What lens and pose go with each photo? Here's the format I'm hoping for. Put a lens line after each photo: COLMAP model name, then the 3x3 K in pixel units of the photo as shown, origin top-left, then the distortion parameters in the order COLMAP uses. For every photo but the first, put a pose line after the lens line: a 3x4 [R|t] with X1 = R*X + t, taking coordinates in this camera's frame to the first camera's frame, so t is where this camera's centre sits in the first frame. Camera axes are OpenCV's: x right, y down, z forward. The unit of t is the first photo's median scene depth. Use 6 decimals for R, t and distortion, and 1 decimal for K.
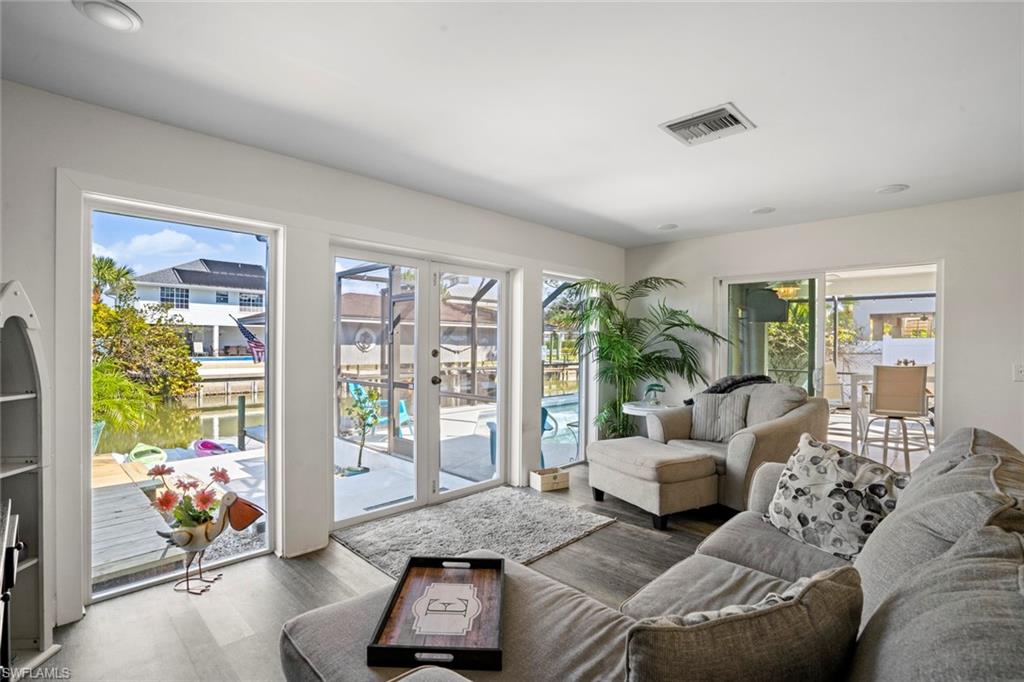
lens RADIAL K [[480.8, 0, 513.6], [0, 480.8, 343.3], [0, 0, 1]] dist [-0.045615, 0.015918]
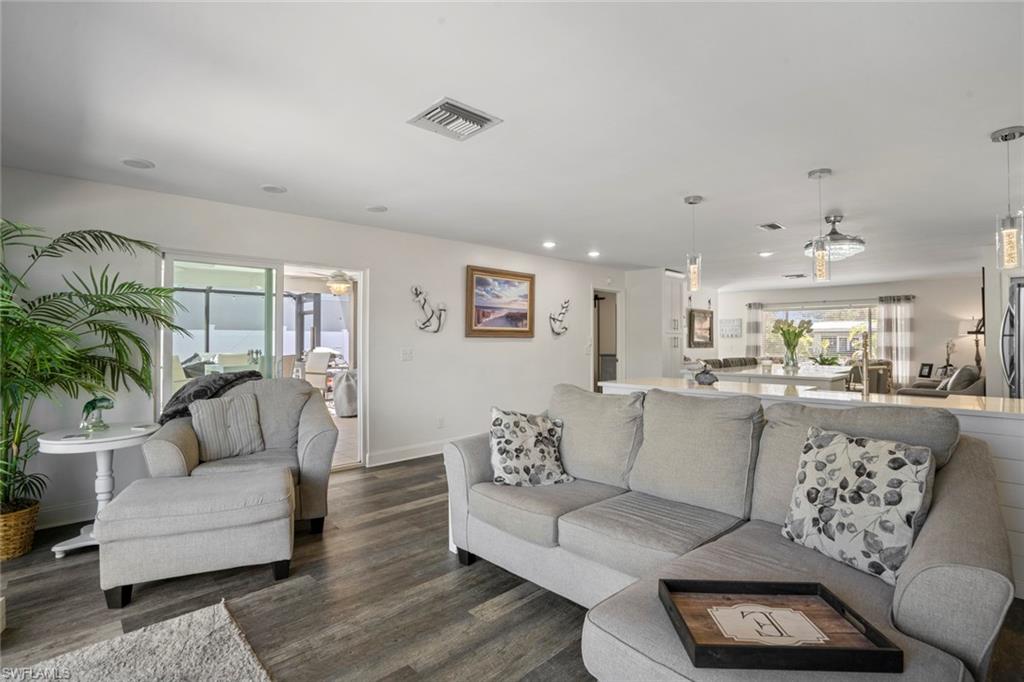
lens RADIAL K [[480.8, 0, 514.4], [0, 480.8, 334.2], [0, 0, 1]] dist [-0.045615, 0.015918]
pose [[0.037108, 0.005916, 0.999294, -0.641864], [-0.002704, 0.999979, -0.005819, 0.003446], [-0.999308, -0.002486, 0.037123, 0.875988]]
